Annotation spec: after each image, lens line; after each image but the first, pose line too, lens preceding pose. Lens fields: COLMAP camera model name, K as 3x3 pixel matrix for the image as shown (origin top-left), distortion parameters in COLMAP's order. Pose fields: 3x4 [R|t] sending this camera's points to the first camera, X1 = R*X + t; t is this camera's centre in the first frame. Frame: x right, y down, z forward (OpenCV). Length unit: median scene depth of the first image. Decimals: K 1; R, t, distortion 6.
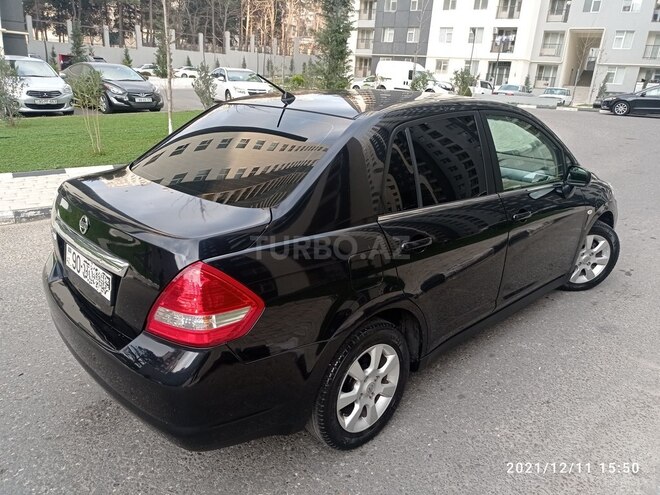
lens RADIAL K [[514.8, 0, 330.0], [0, 514.8, 247.5], [0, 0, 1]] dist [0.011937, 0.004352]
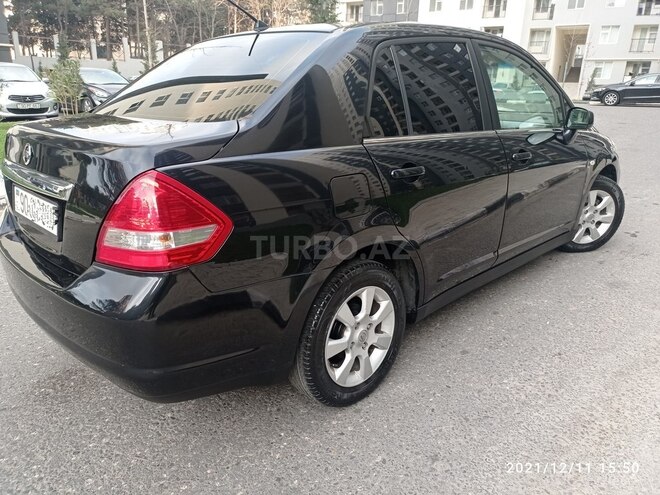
lens RADIAL K [[514.8, 0, 330.0], [0, 514.8, 247.5], [0, 0, 1]] dist [0.011937, 0.004352]
pose [[0.999254, -0.037784, 0.008036, 0.013954], [0.037903, 0.999165, -0.015284, 0.088767], [-0.007451, 0.015577, 0.999851, 0.072463]]
